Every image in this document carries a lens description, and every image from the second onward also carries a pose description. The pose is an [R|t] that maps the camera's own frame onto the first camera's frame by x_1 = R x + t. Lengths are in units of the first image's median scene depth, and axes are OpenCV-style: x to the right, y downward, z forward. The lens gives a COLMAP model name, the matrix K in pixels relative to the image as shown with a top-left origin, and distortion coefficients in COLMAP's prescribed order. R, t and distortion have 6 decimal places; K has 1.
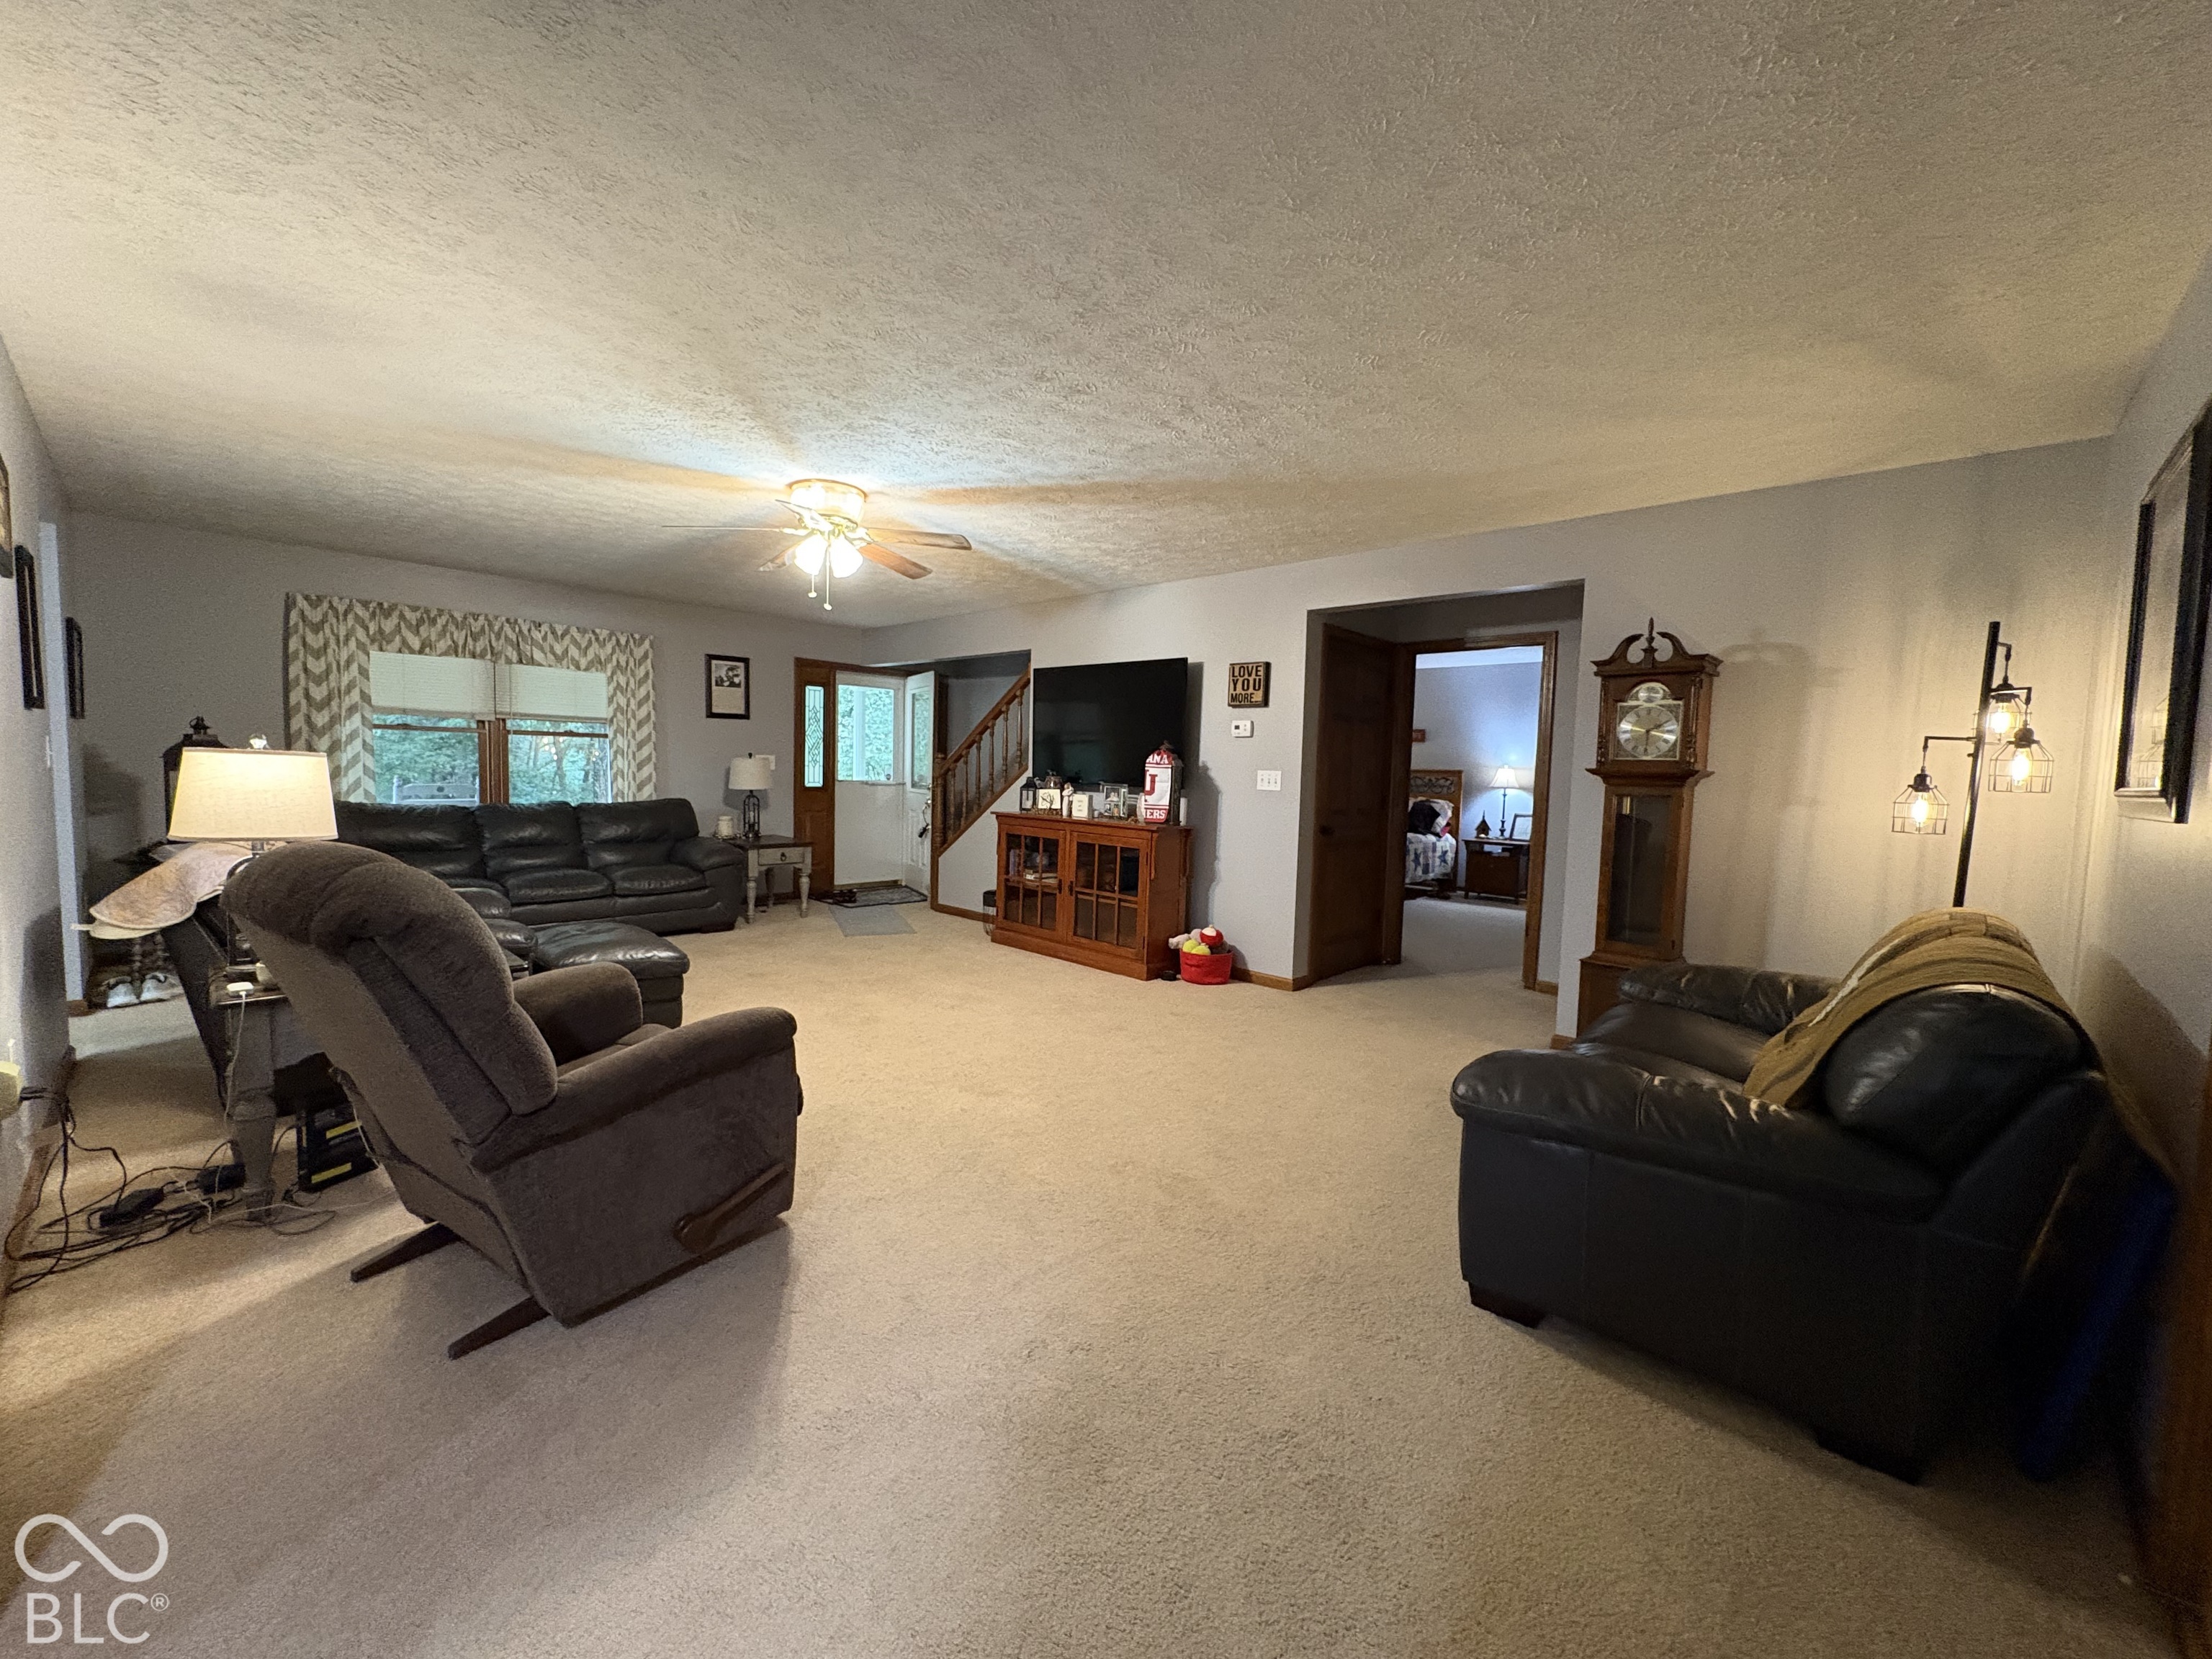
lens RADIAL K [[880.7, 0, 1109.9], [0, 880.7, 820.7], [0, 0, 1]] dist [-0.000619, 0.000322]
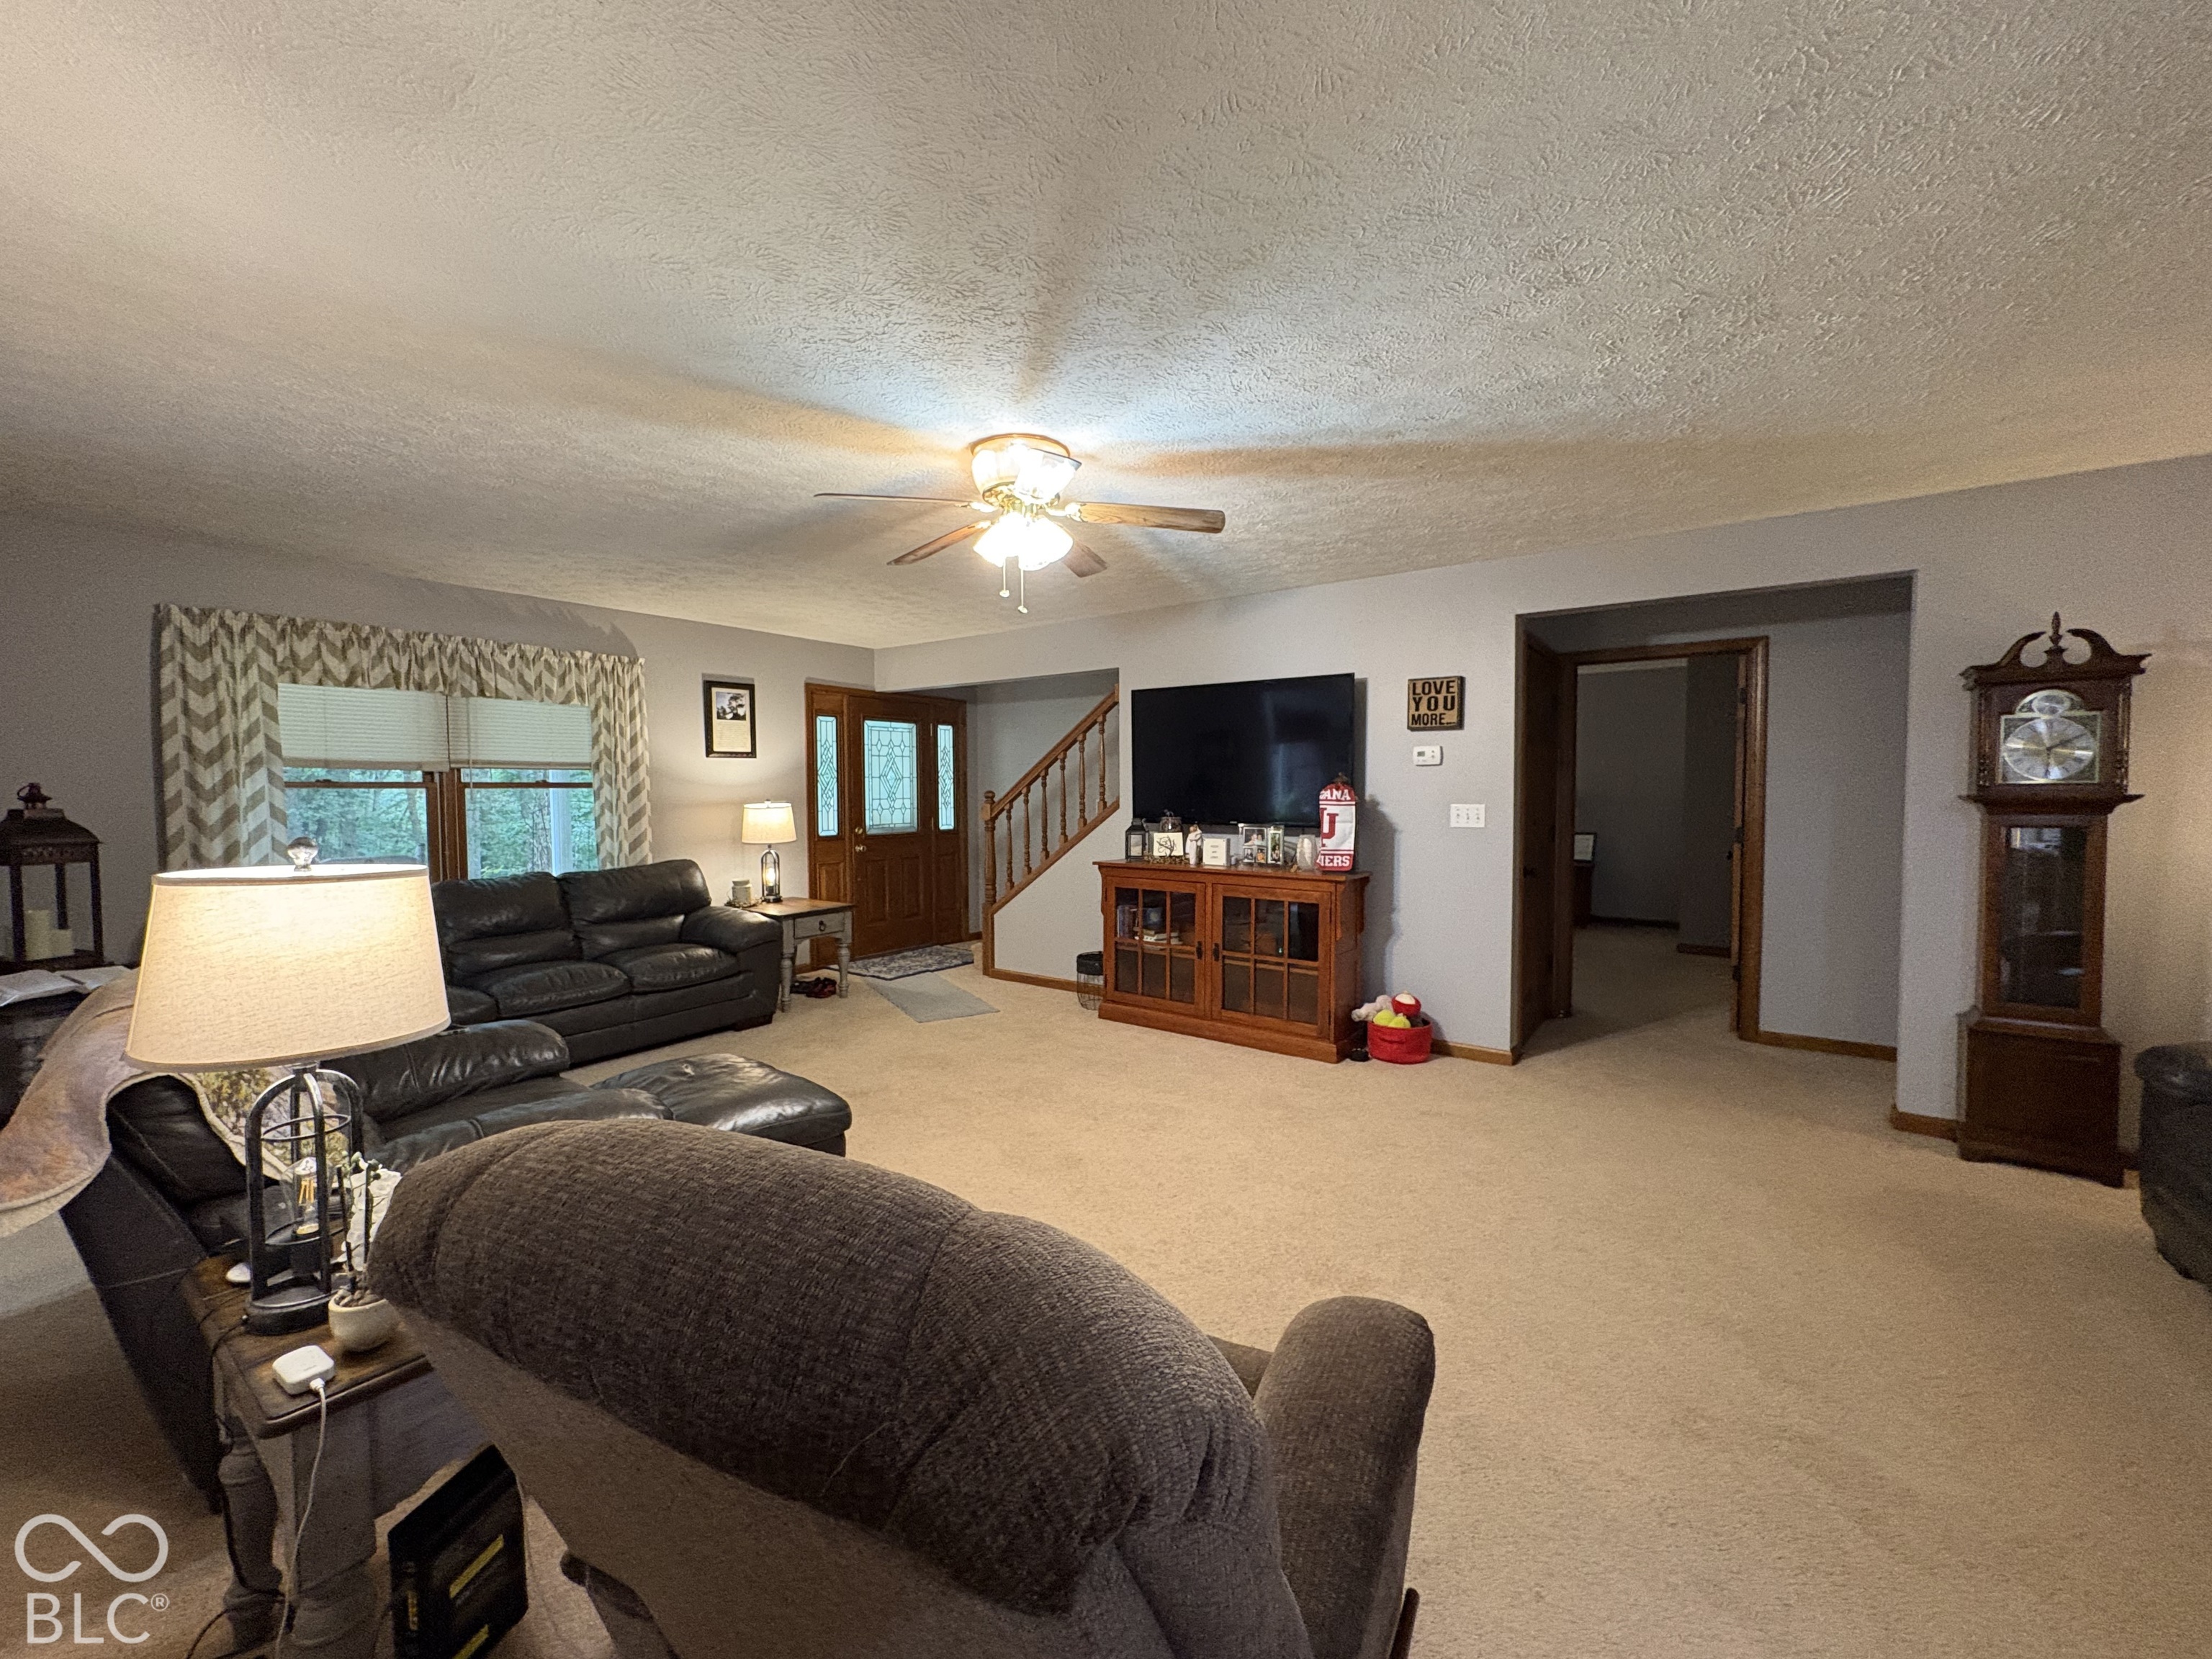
lens RADIAL K [[880.7, 0, 1110.4], [0, 880.7, 818.6], [0, 0, 1]] dist [-0.000619, 0.000322]
pose [[0.991873, -0.037127, 0.121697, -0.243911], [0.040309, 0.998904, -0.023794, -0.034053], [-0.120680, 0.028507, 0.992282, 0.187970]]
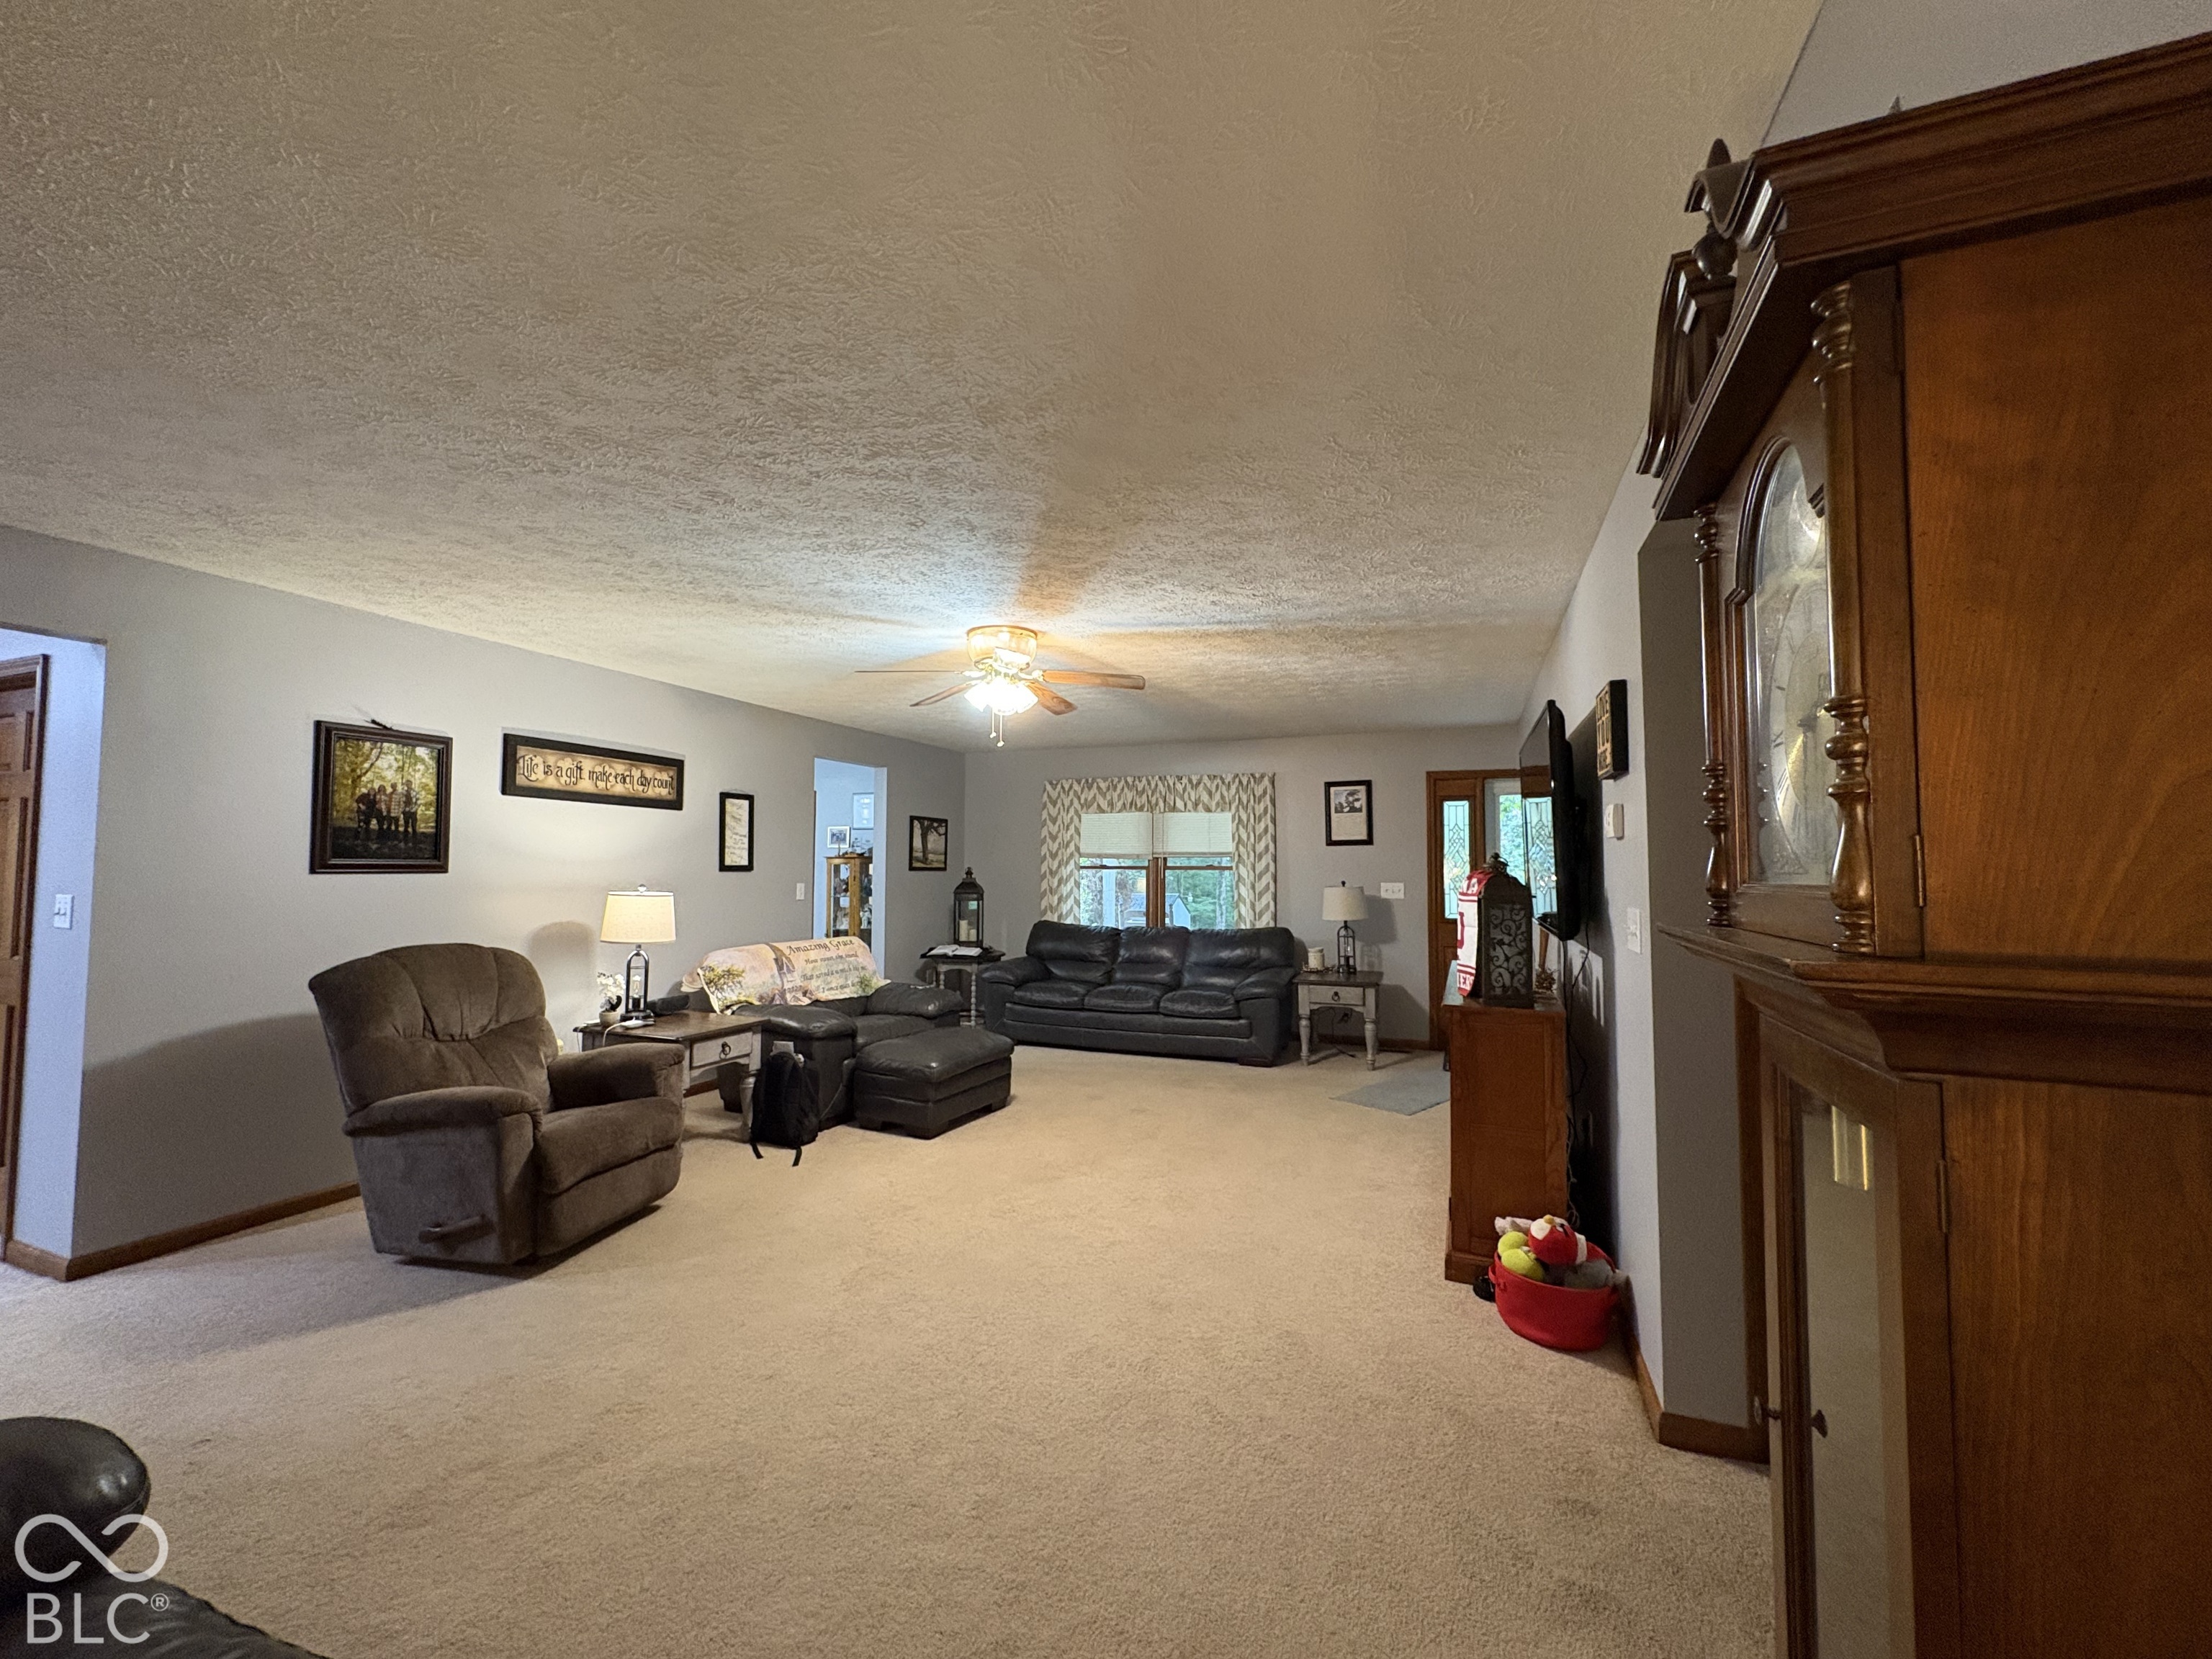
lens RADIAL K [[880.7, 0, 1103.6], [0, 880.7, 820.6], [0, 0, 1]] dist [-0.000619, 0.000322]
pose [[0.369905, -0.080528, -0.925573, 0.471811], [-0.049380, 0.993124, -0.106140, -0.036434], [0.927756, 0.084967, 0.363385, 0.528027]]
